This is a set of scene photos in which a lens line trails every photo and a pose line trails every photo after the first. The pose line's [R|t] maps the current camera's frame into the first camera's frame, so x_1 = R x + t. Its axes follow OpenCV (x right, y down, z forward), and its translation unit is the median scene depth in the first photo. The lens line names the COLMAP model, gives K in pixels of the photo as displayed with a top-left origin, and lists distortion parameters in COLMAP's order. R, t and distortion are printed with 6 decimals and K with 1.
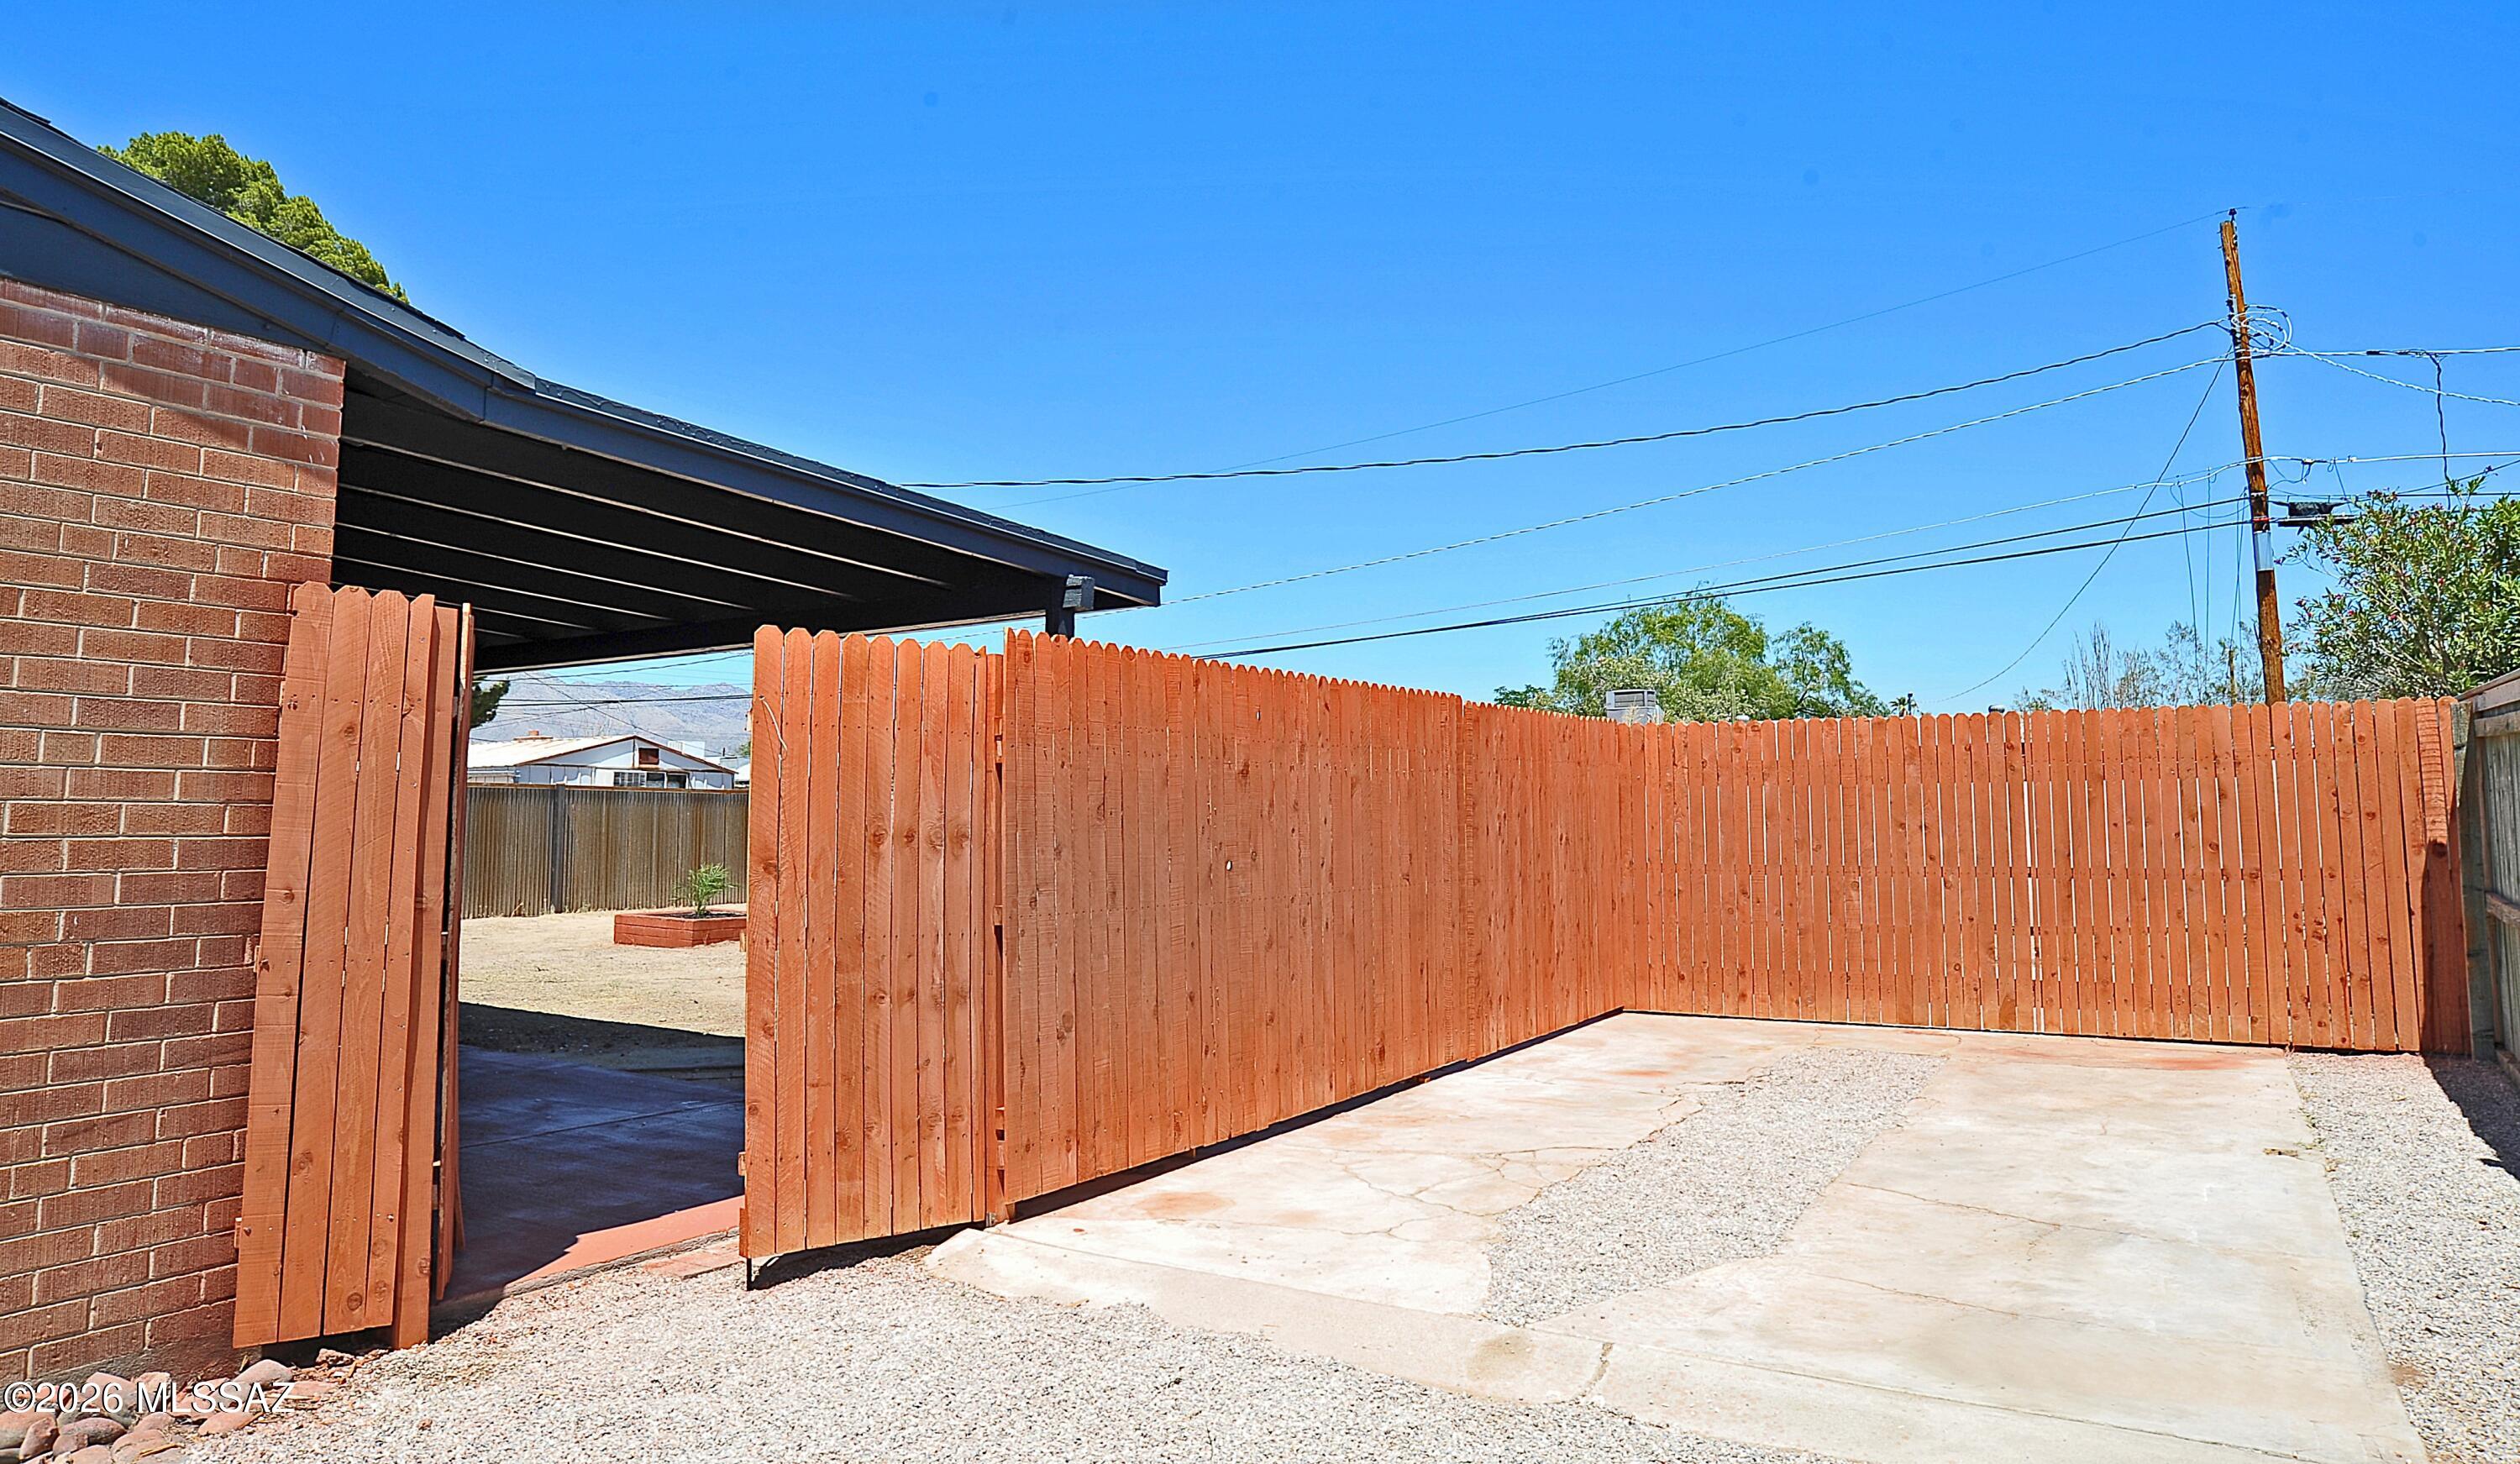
lens RADIAL K [[1456.0, 0, 1260.0], [0, 1456.0, 732.0], [0, 0, 1]] dist [0.030488, -0.051452]
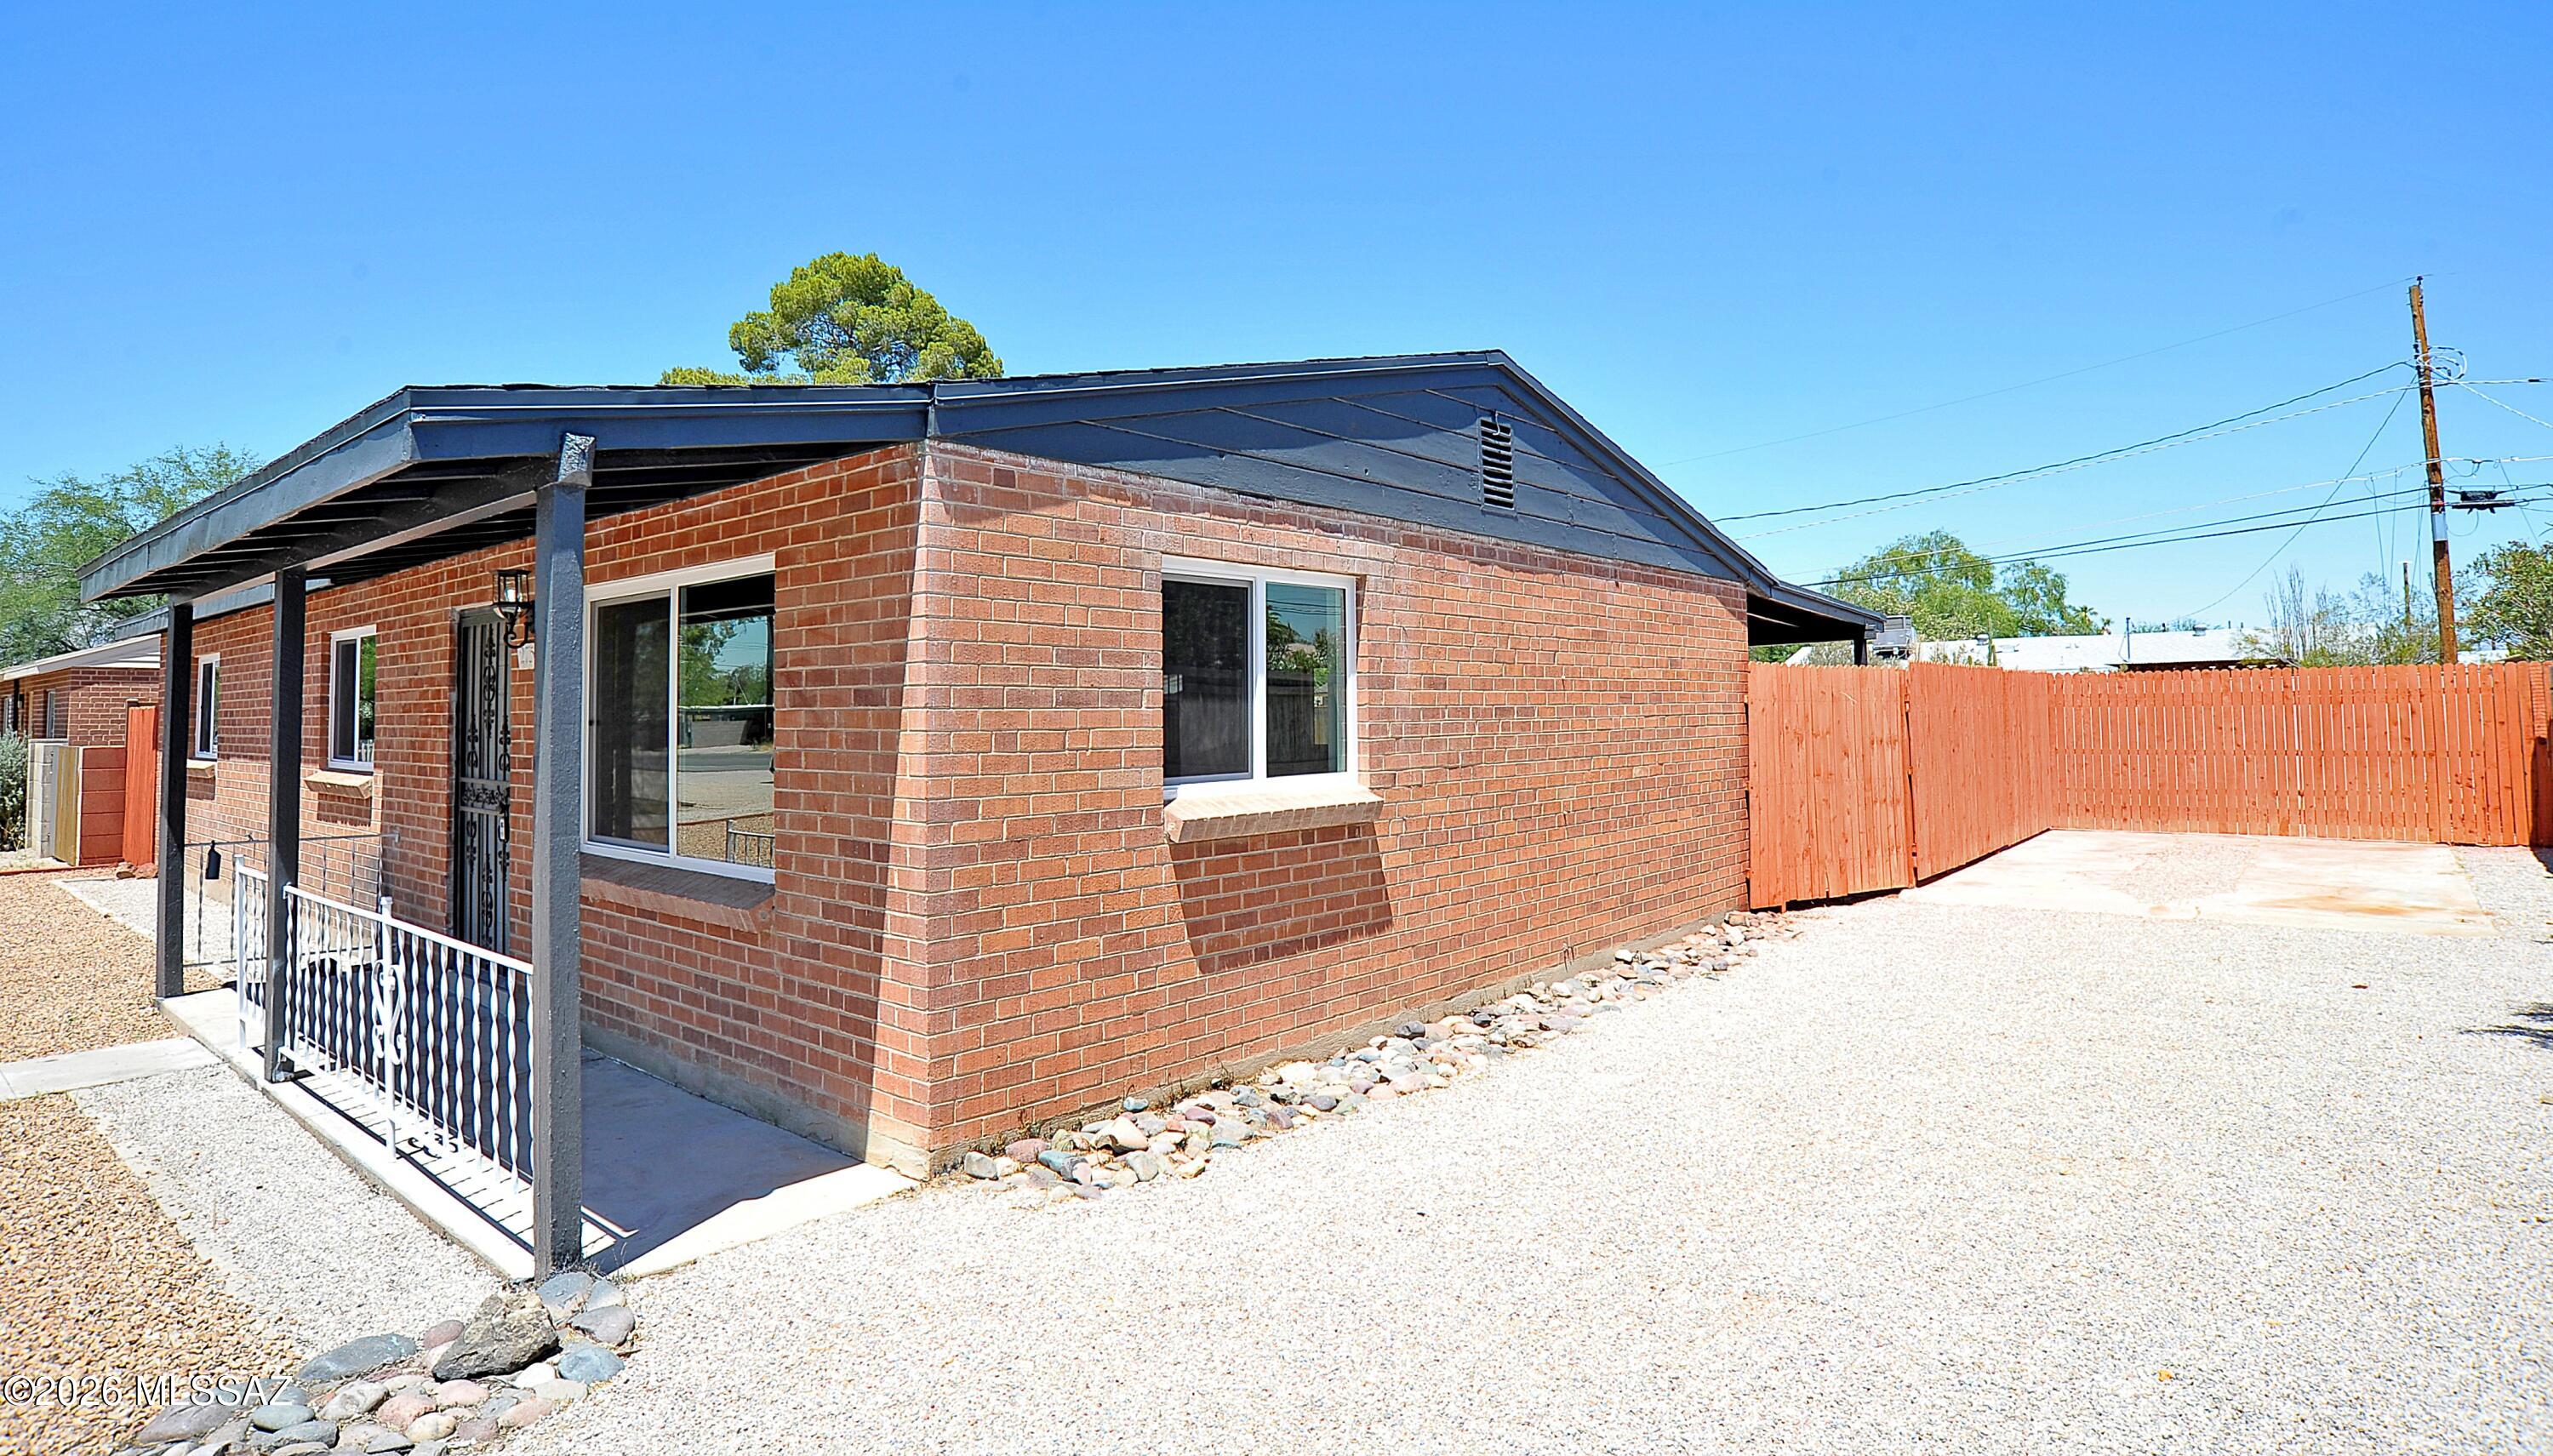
lens RADIAL K [[1266.7, 0, 1276.3], [0, 1266.7, 679.6], [0, 0, 1]] dist [-0.000230, 0.000186]
pose [[0.990266, -0.009523, -0.138864, -0.251038], [0.014037, 0.999403, 0.031561, -0.031386], [0.138481, -0.033203, 0.989808, -0.363044]]
